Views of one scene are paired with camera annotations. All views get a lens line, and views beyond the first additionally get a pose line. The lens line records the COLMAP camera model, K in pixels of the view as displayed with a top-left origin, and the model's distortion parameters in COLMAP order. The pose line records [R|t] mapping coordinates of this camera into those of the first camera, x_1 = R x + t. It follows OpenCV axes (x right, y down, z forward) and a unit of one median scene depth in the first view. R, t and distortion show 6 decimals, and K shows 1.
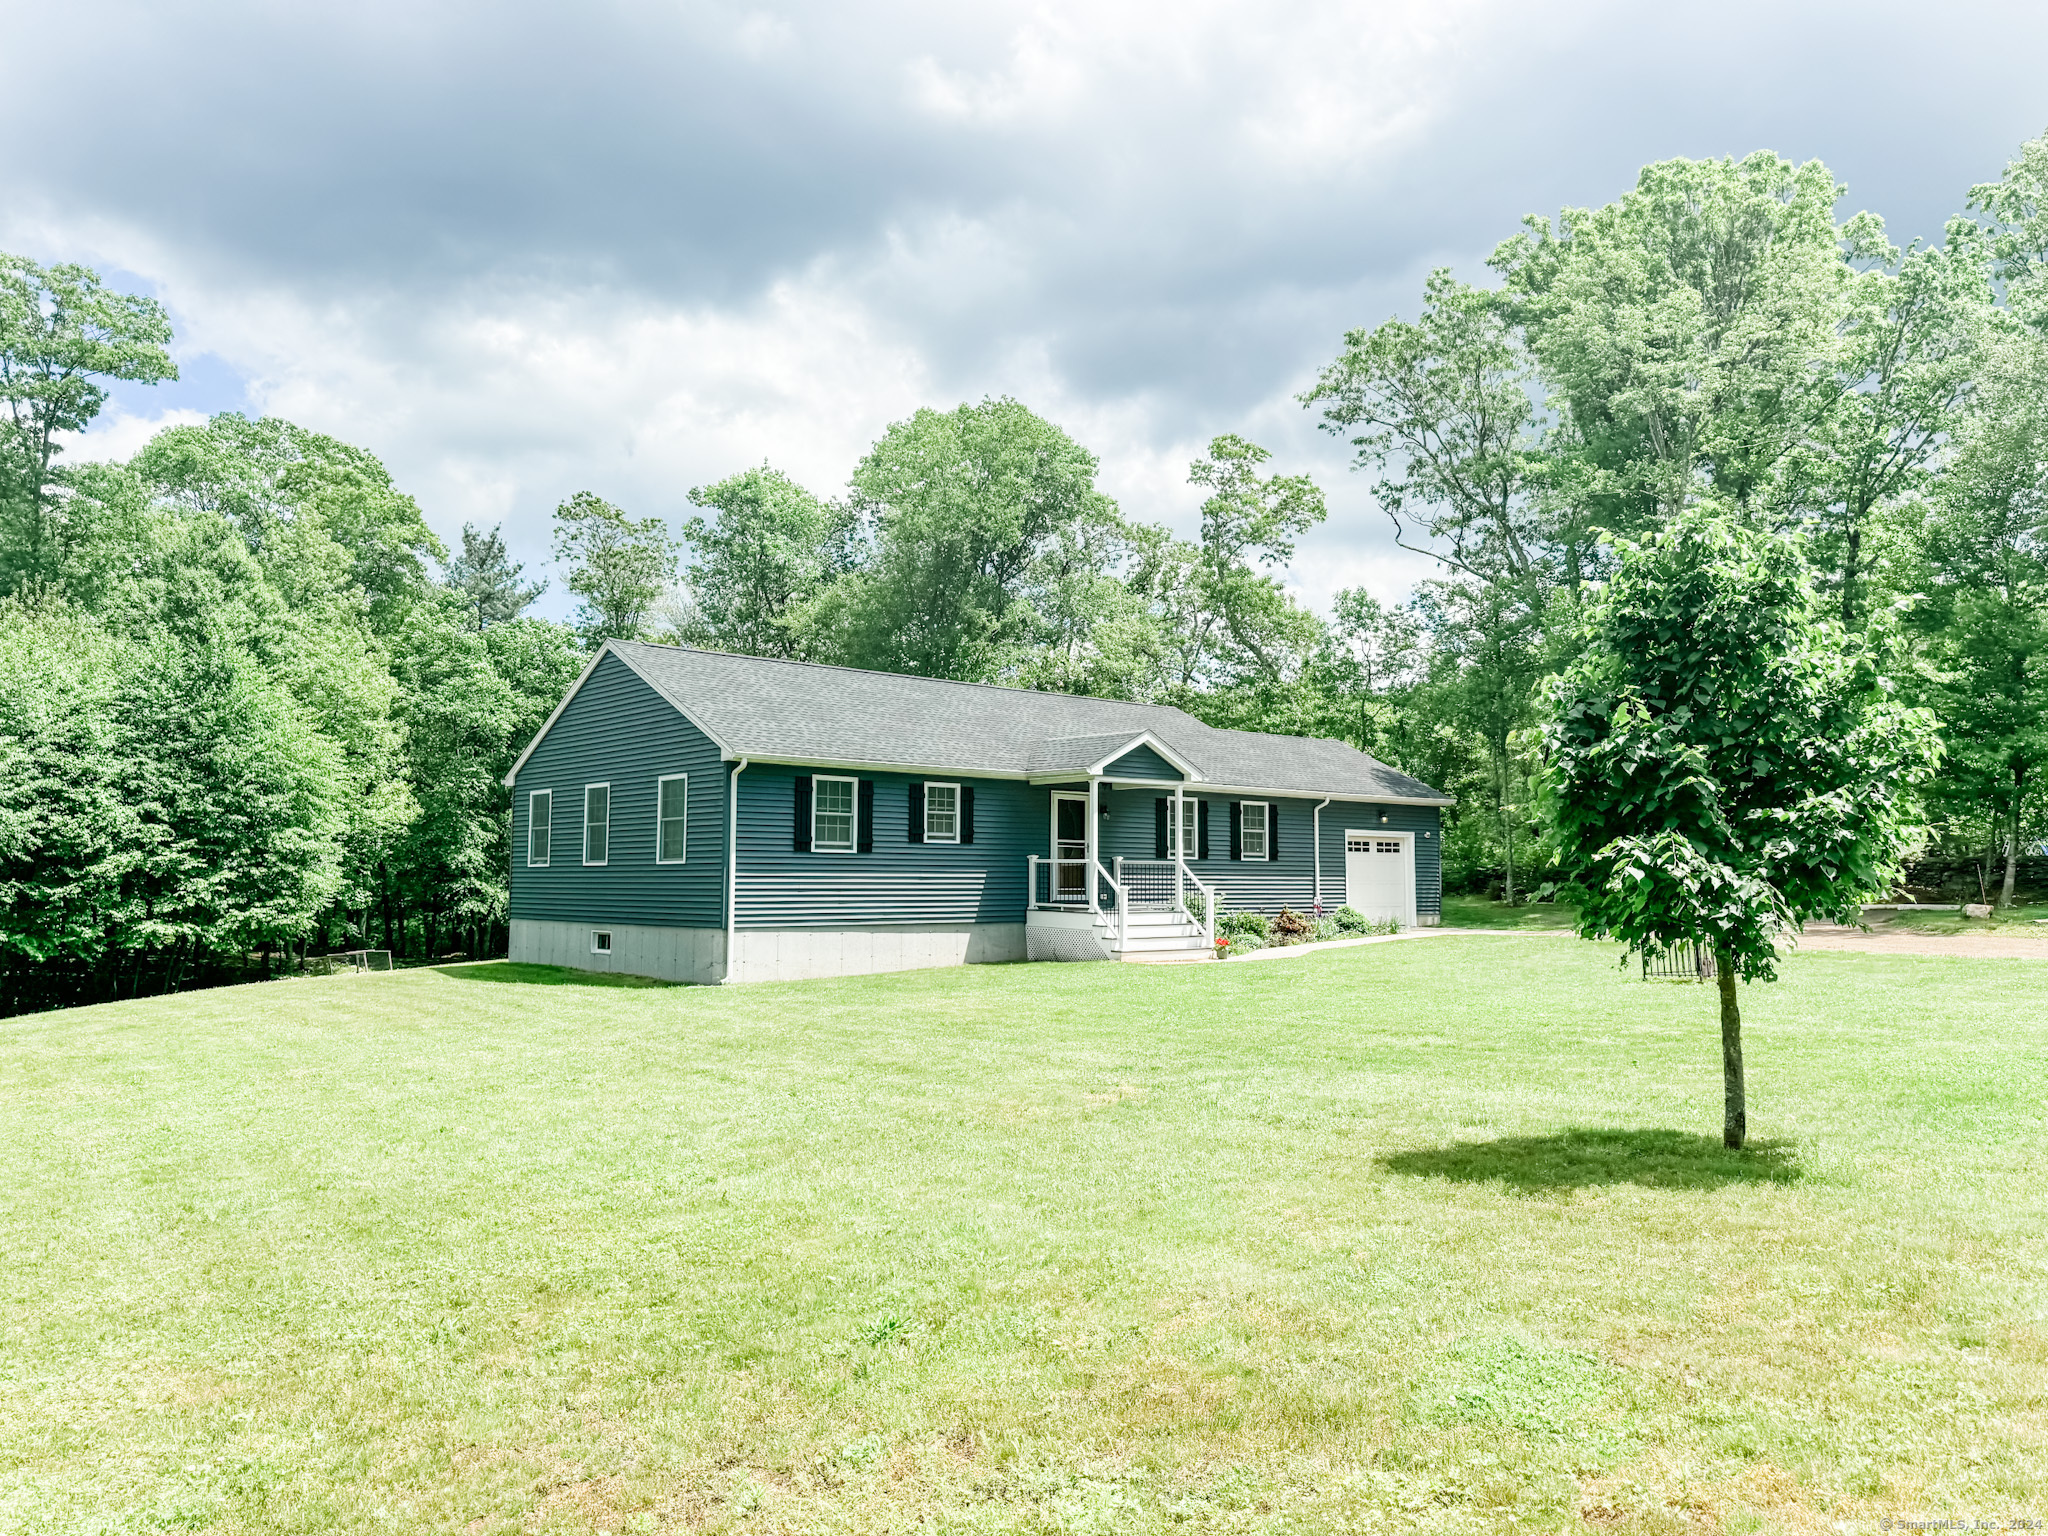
lens RADIAL K [[1429.3, 0, 1041.5], [0, 1429.3, 765.9], [0, 0, 1]] dist [0.046012, -0.044826]
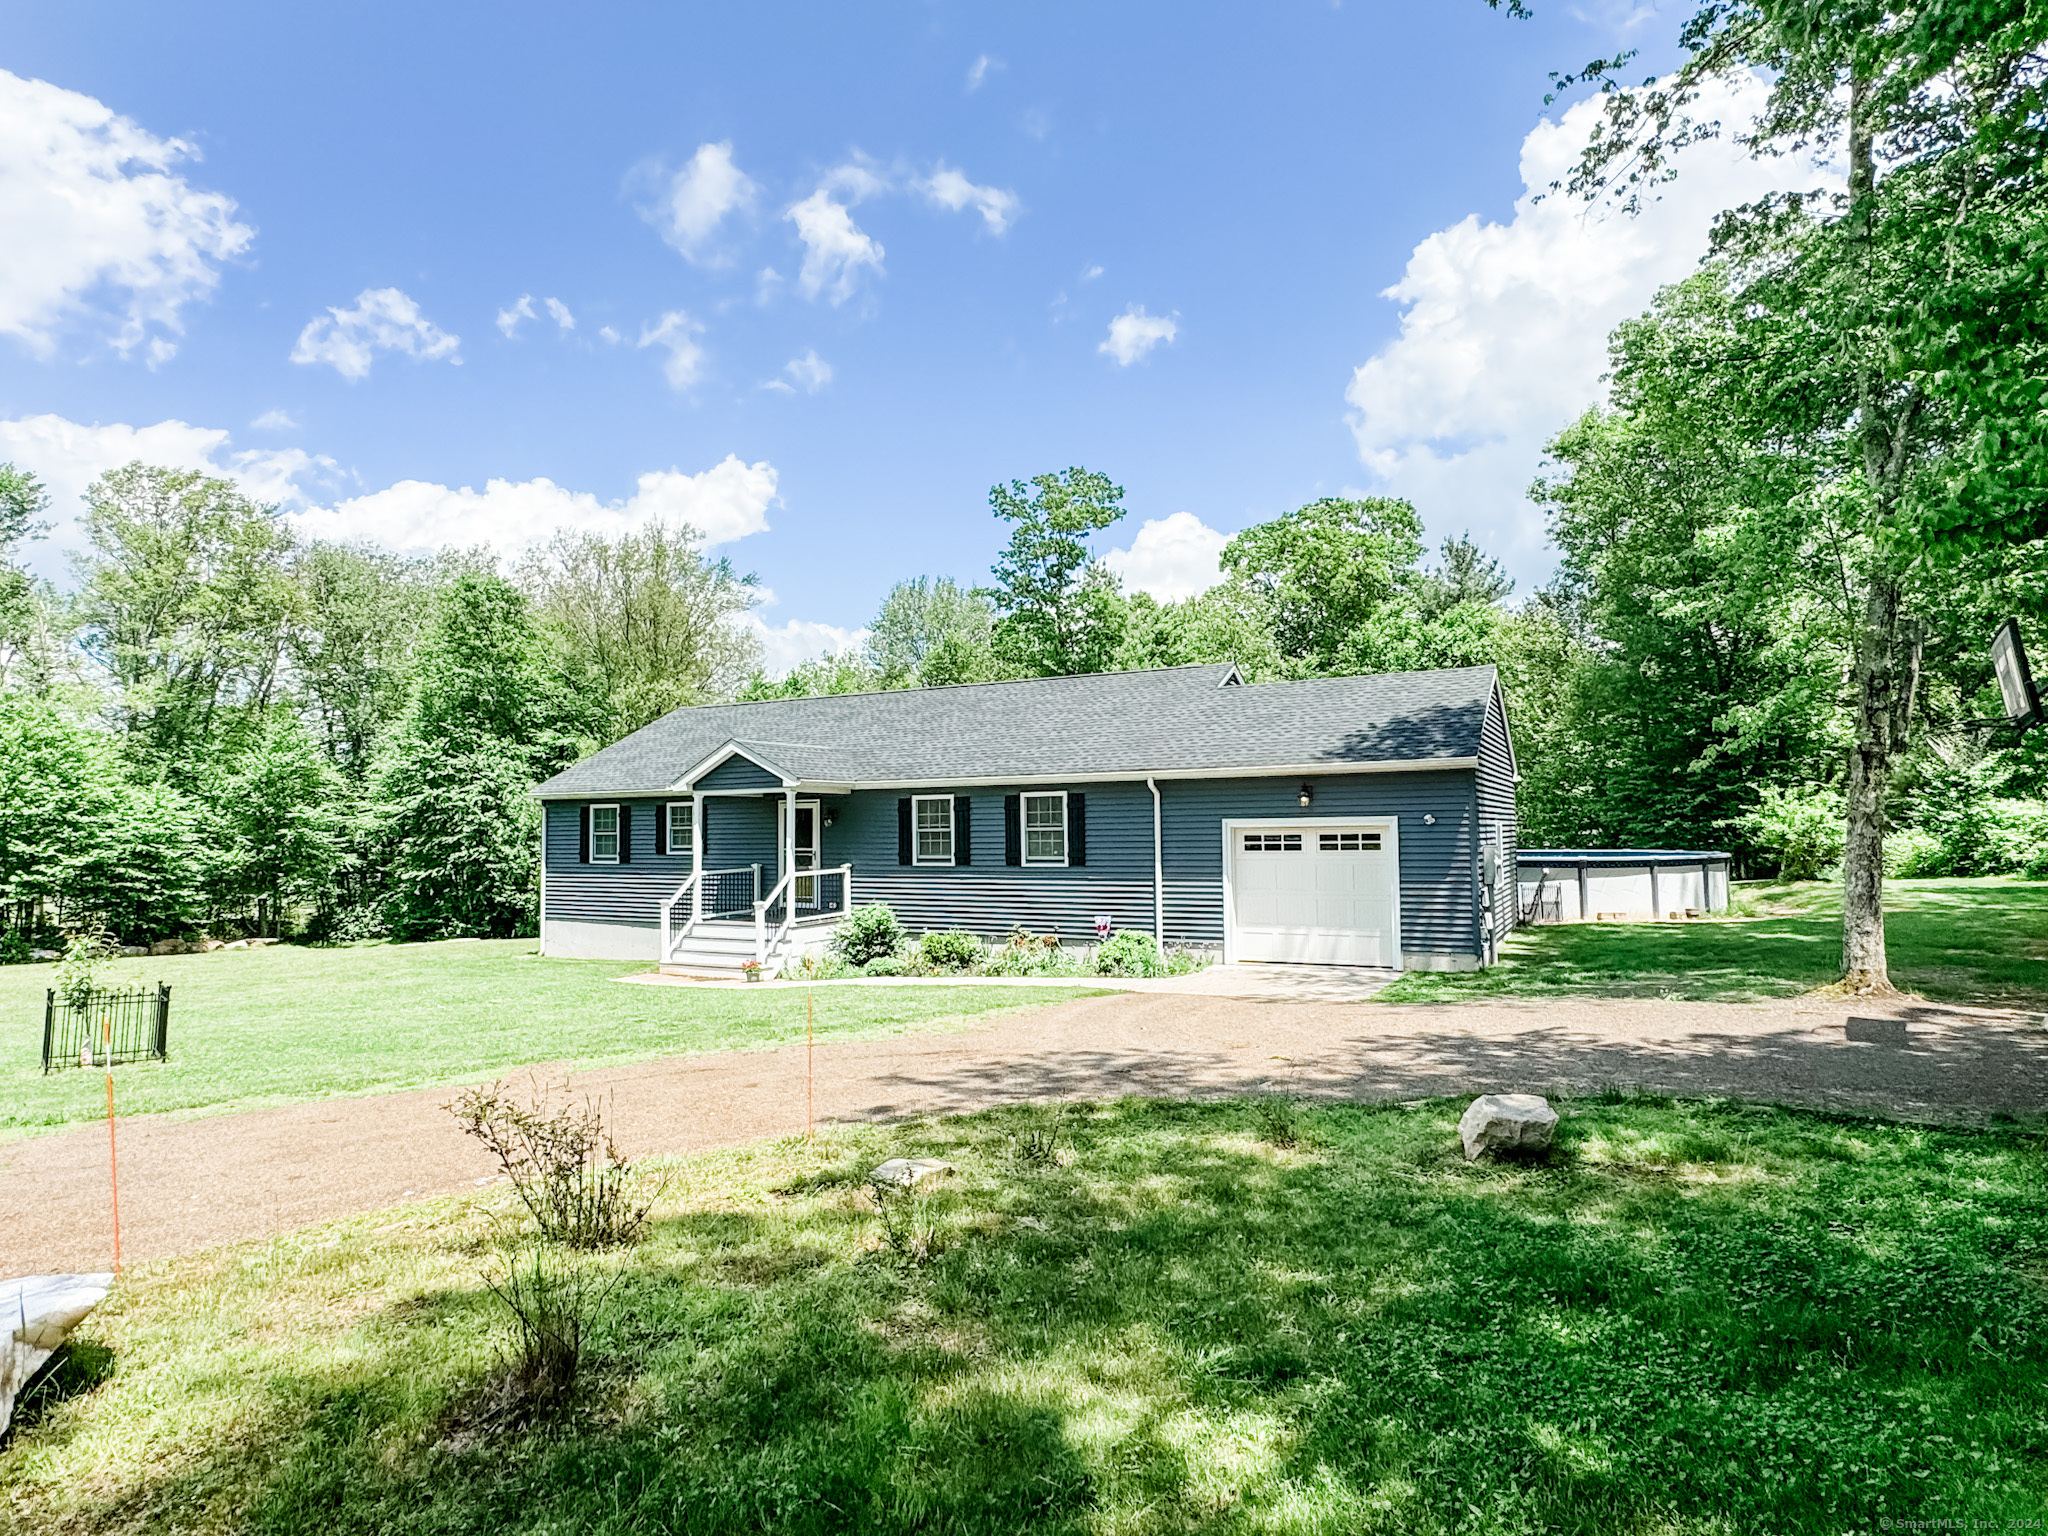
lens RADIAL K [[1138.9, 0, 1012.8], [0, 1138.9, 775.6], [0, 0, 1]] dist [-0.008436, -0.001593]
pose [[0.342404, -0.052514, -0.938084, 0.561068], [0.088854, 0.995772, -0.023311, 0.022328], [0.935342, -0.075371, 0.345622, 0.587463]]
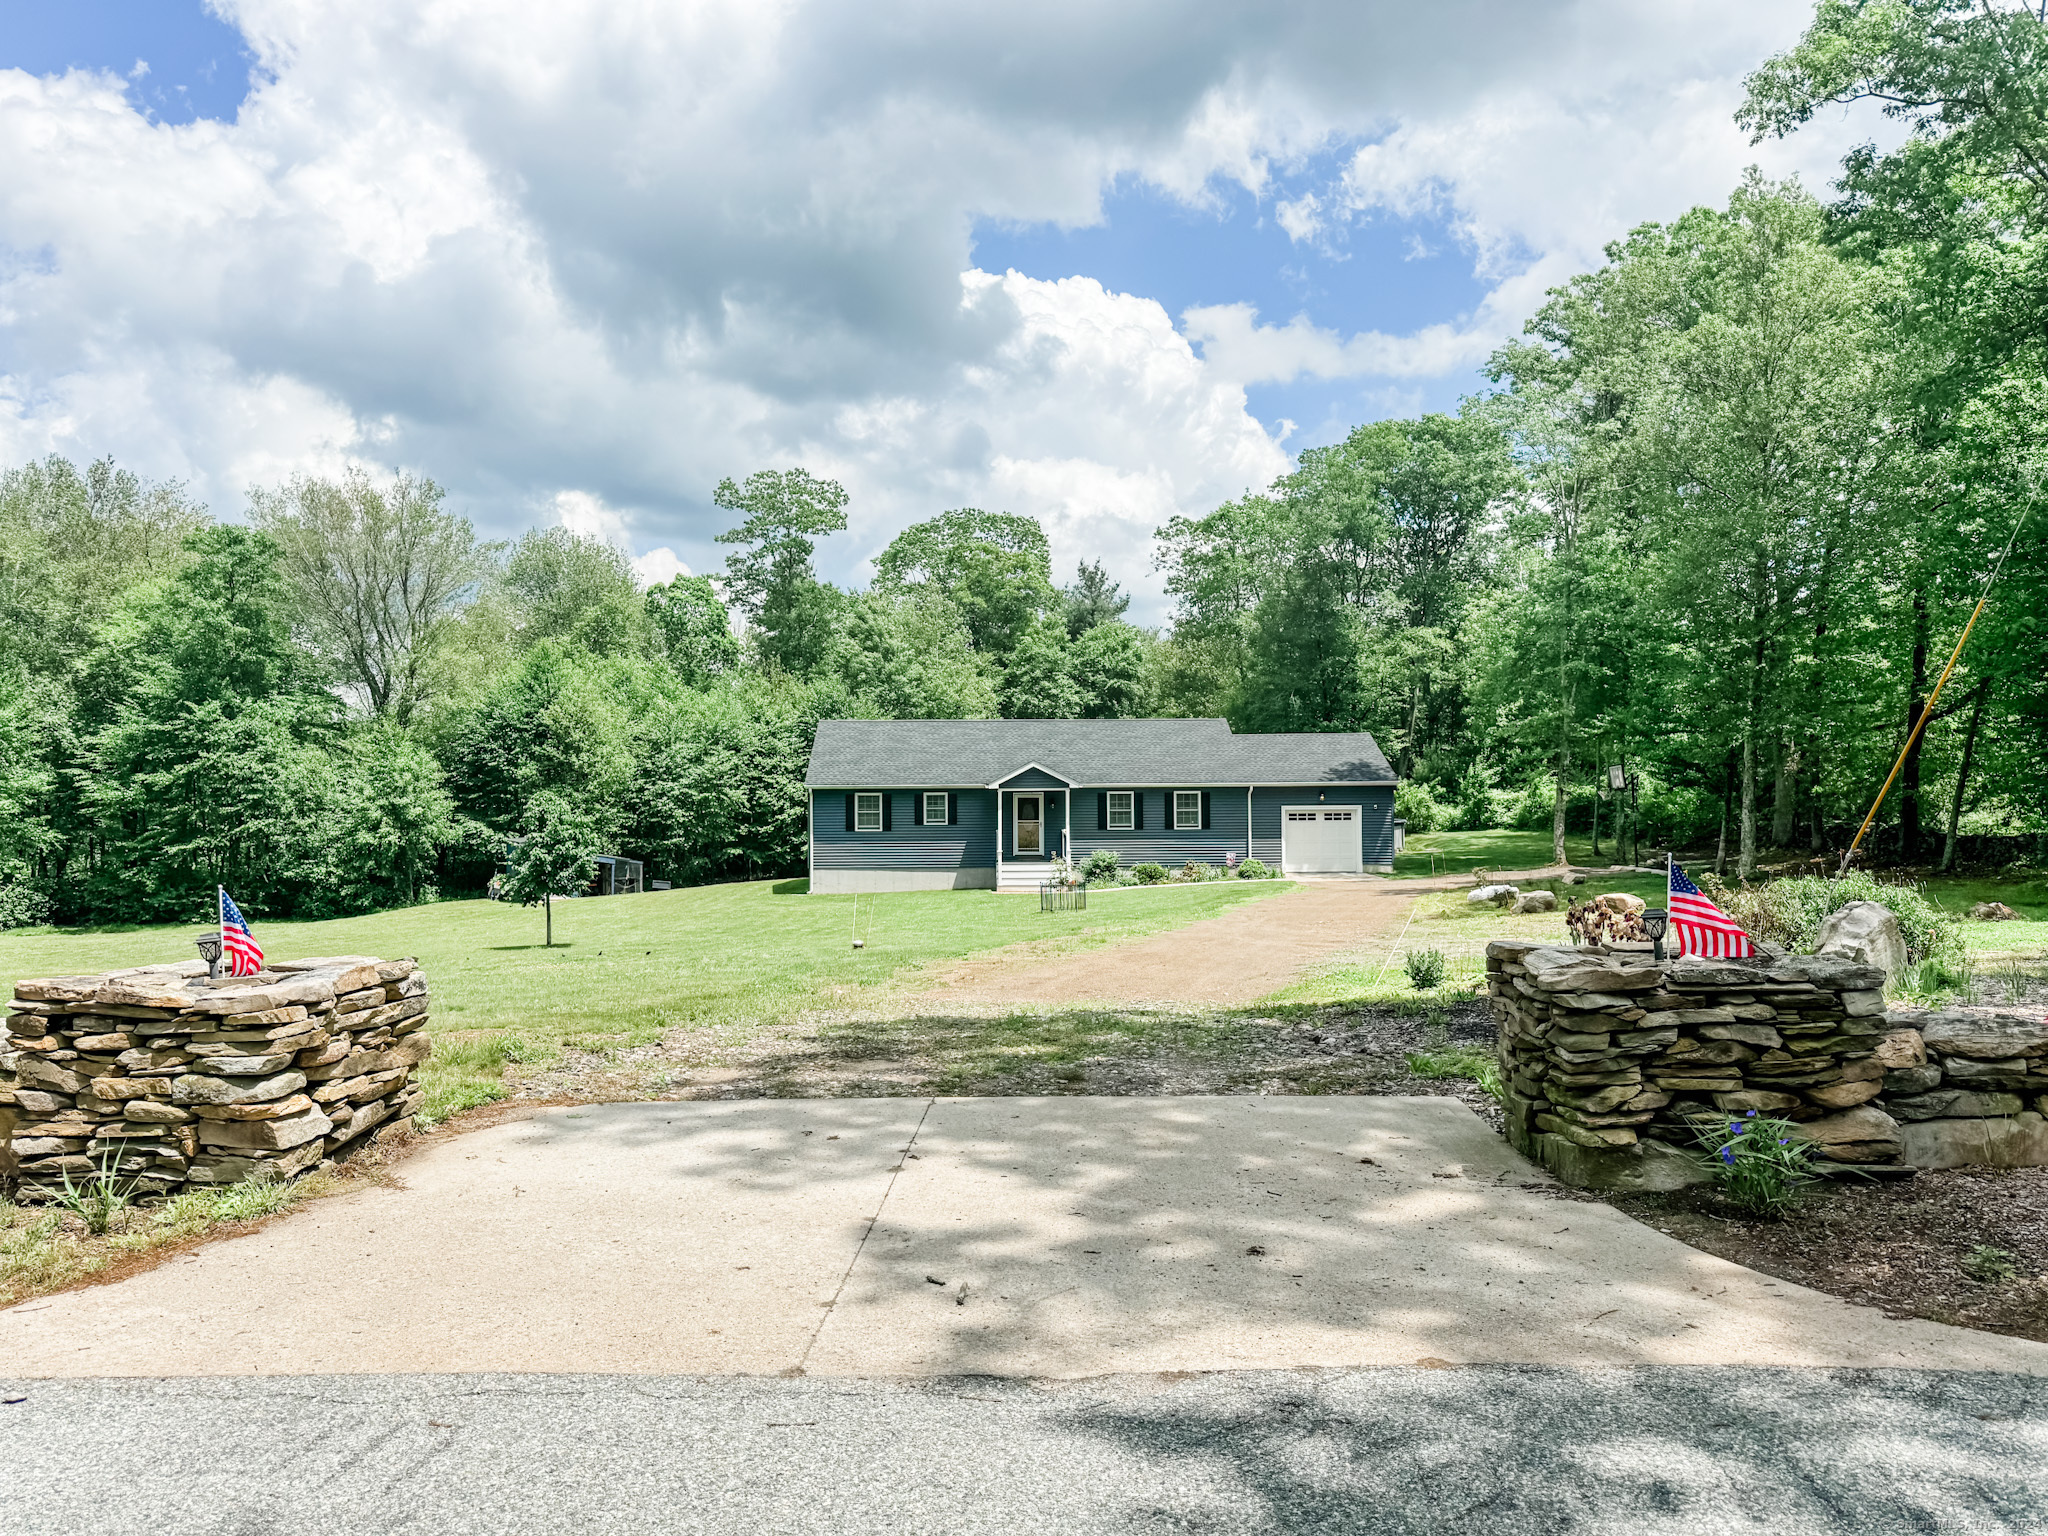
lens RADIAL K [[1429.3, 0, 1025.6], [0, 1429.3, 772.2], [0, 0, 1]] dist [0.046012, -0.044826]
pose [[0.774585, -0.011907, -0.632358, 0.755186], [0.059839, 0.996718, 0.054530, -0.068372], [0.629633, -0.080078, 0.772755, -0.225947]]
